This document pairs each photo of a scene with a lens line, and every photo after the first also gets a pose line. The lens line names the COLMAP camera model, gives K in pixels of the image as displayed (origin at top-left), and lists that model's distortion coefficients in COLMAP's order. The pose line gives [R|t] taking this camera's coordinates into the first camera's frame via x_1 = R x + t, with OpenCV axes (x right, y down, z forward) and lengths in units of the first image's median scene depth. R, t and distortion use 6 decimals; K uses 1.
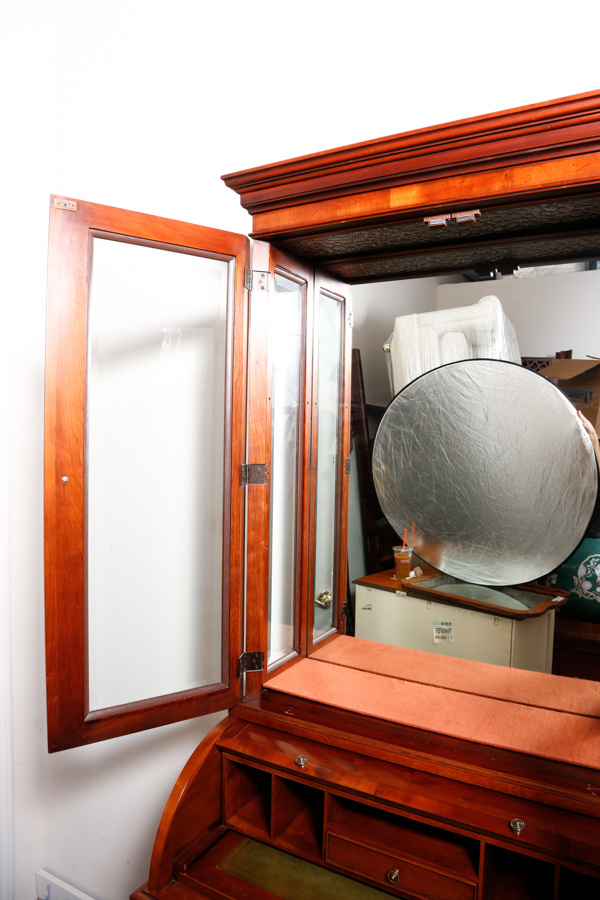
lens RADIAL K [[601.4, 0, 296.5], [0, 601.4, 453.4], [0, 0, 1]] dist [-0.126704, 0.059753]
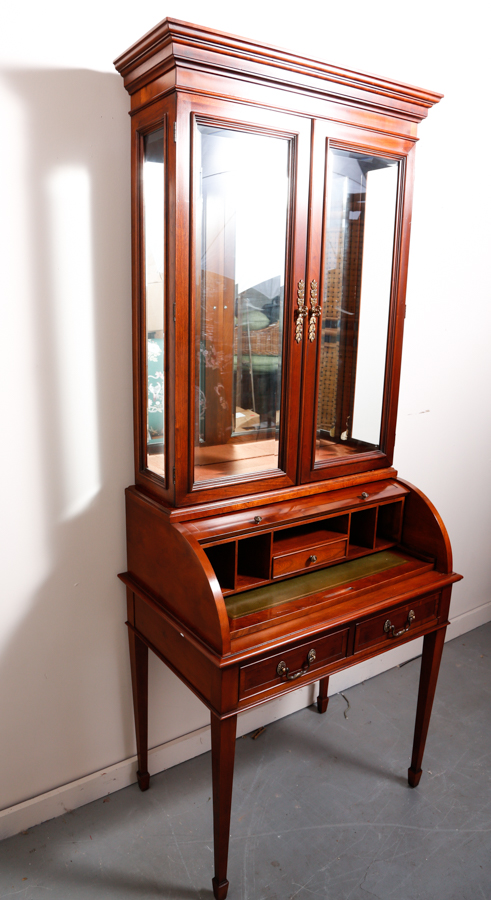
lens RADIAL K [[622.5, 0, 199.9], [0, 622.5, 449.8], [0, 0, 1]] dist [-0.128276, 0.065496]
pose [[0.484528, -0.228226, 0.844479, -1.284853], [0.019826, 0.967984, 0.250229, -0.006570], [-0.874551, -0.104500, 0.473540, 0.439566]]
